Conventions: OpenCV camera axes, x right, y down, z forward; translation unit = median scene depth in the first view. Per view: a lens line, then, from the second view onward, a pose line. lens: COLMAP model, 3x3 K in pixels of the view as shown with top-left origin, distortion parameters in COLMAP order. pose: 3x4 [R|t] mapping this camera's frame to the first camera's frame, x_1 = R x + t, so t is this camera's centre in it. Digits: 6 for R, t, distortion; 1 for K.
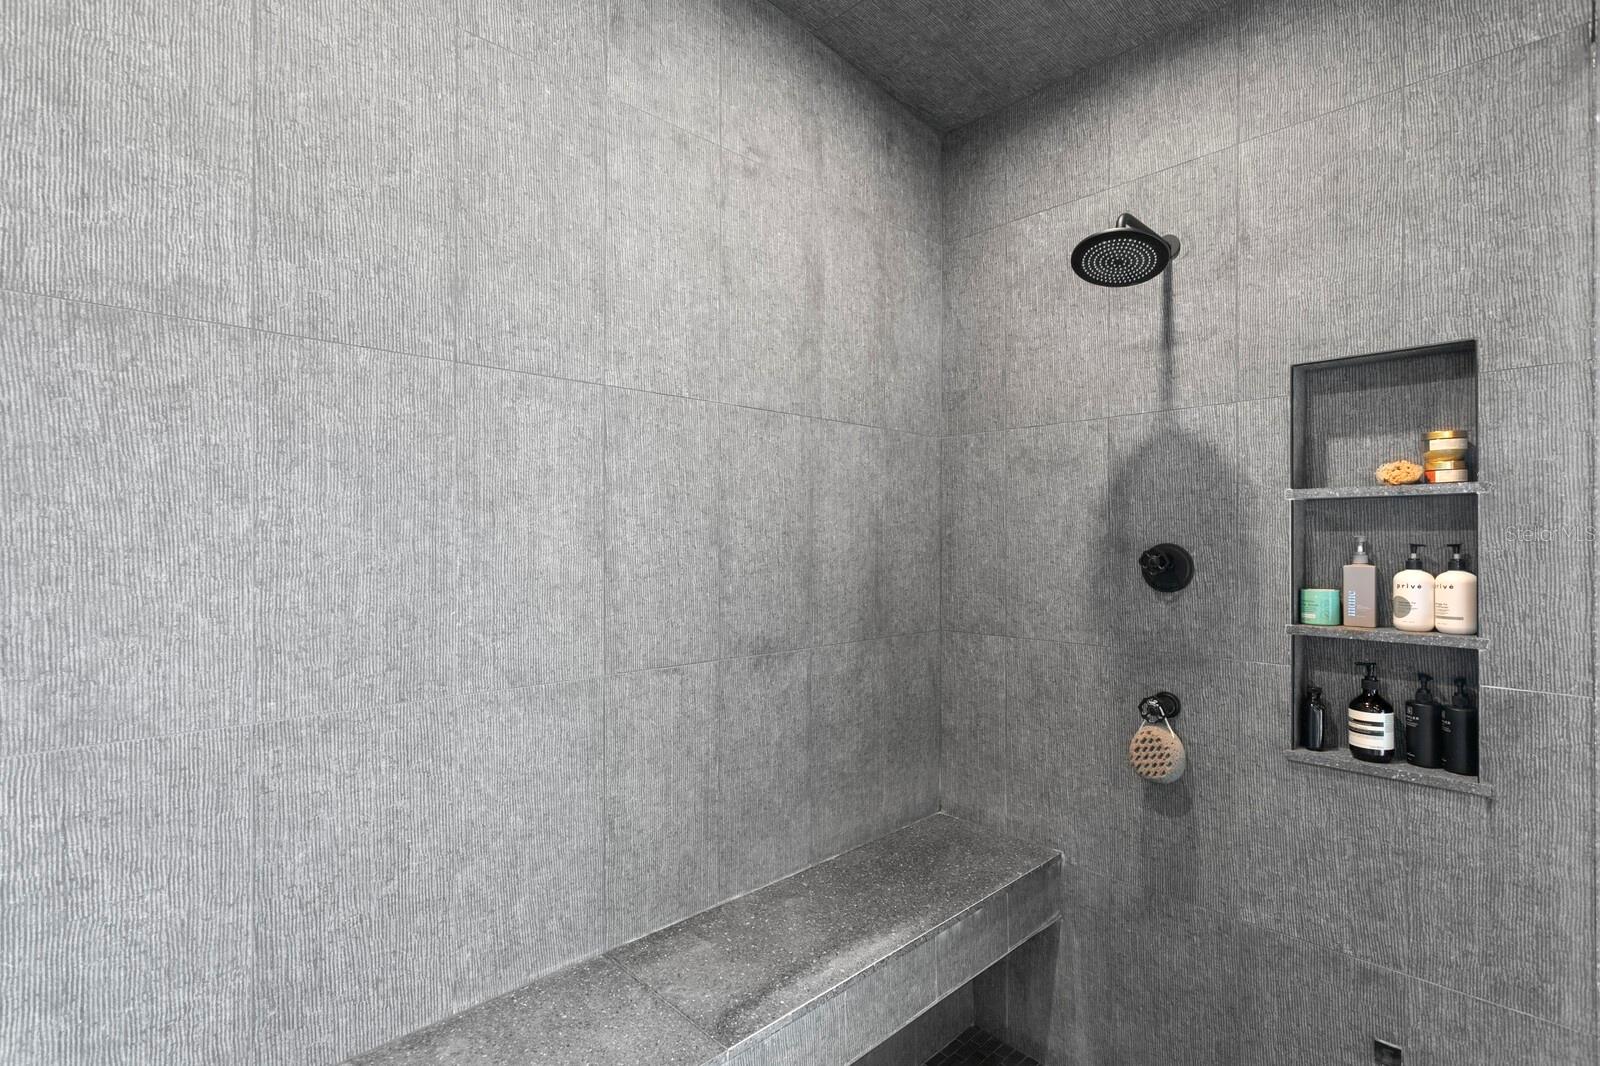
lens RADIAL K [[754.2, 0, 784.9], [0, 754.2, 539.0], [0, 0, 1]] dist [-0.001305, 0.000165]
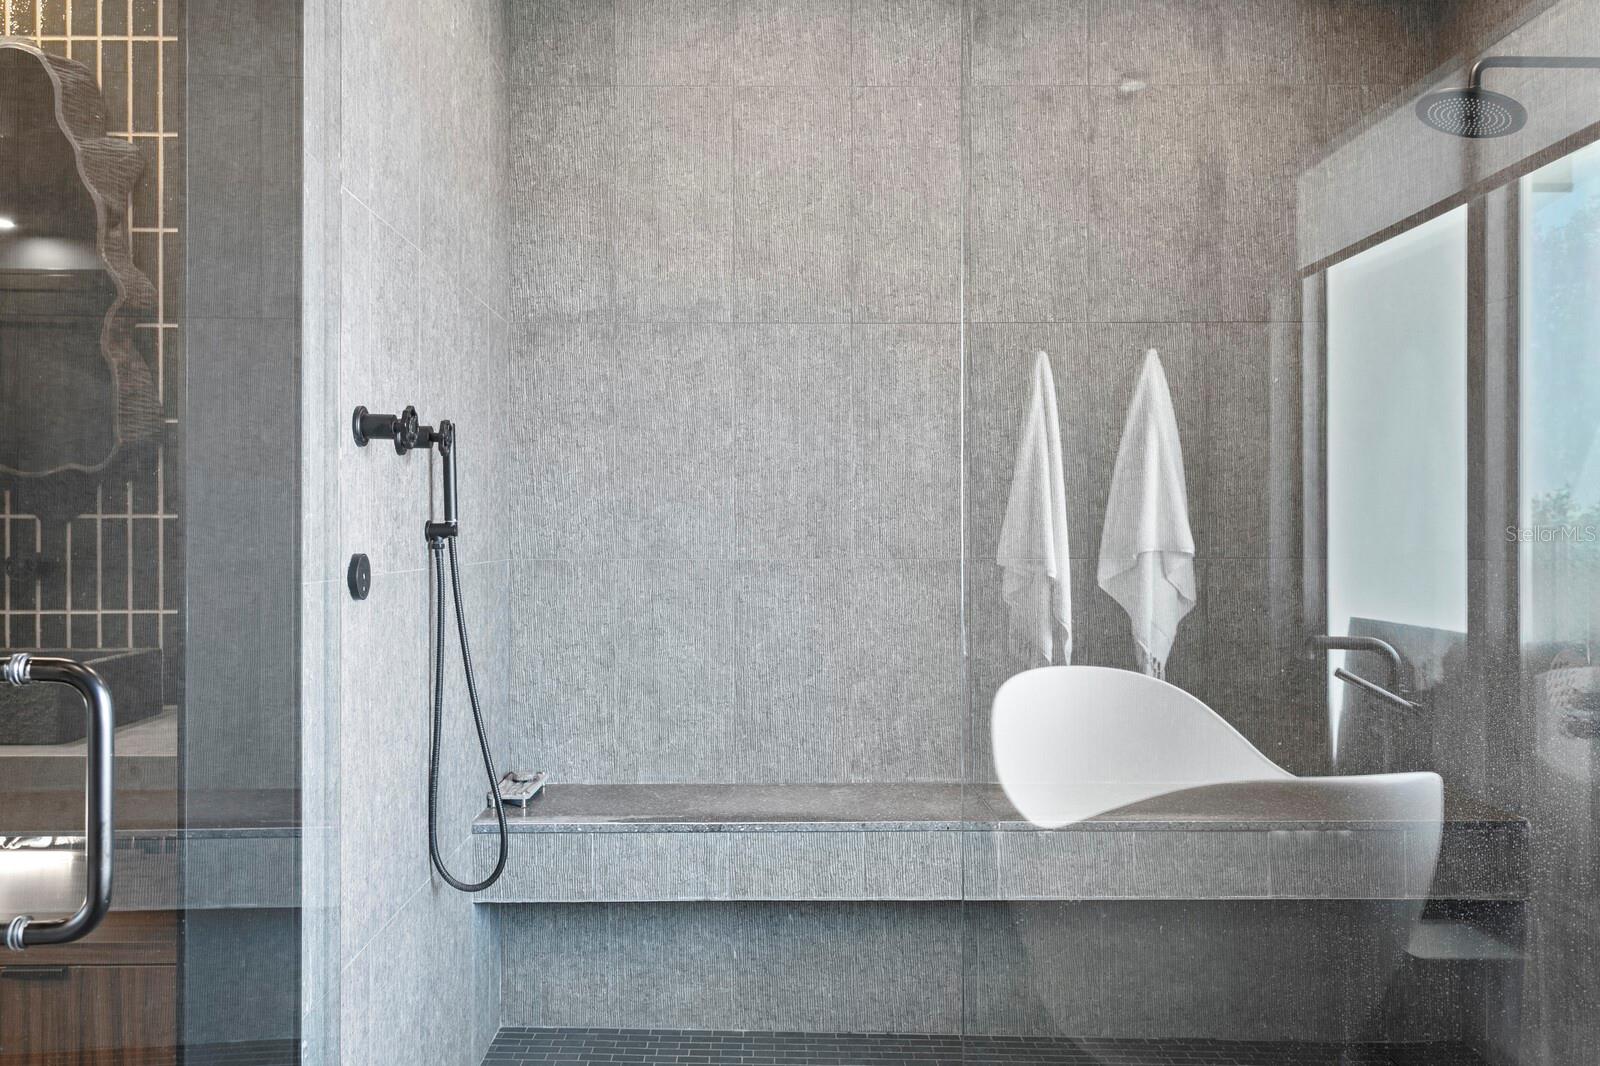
lens RADIAL K [[1335.5, 0, 802.5], [0, 1335.5, 529.9], [0, 0, 1]] dist [0.010129, 0.008753]
pose [[0.737648, -0.005247, -0.675165, 1.107394], [0.004273, 0.999986, -0.003103, 0.149783], [0.675172, -0.000596, 0.737660, -0.852837]]
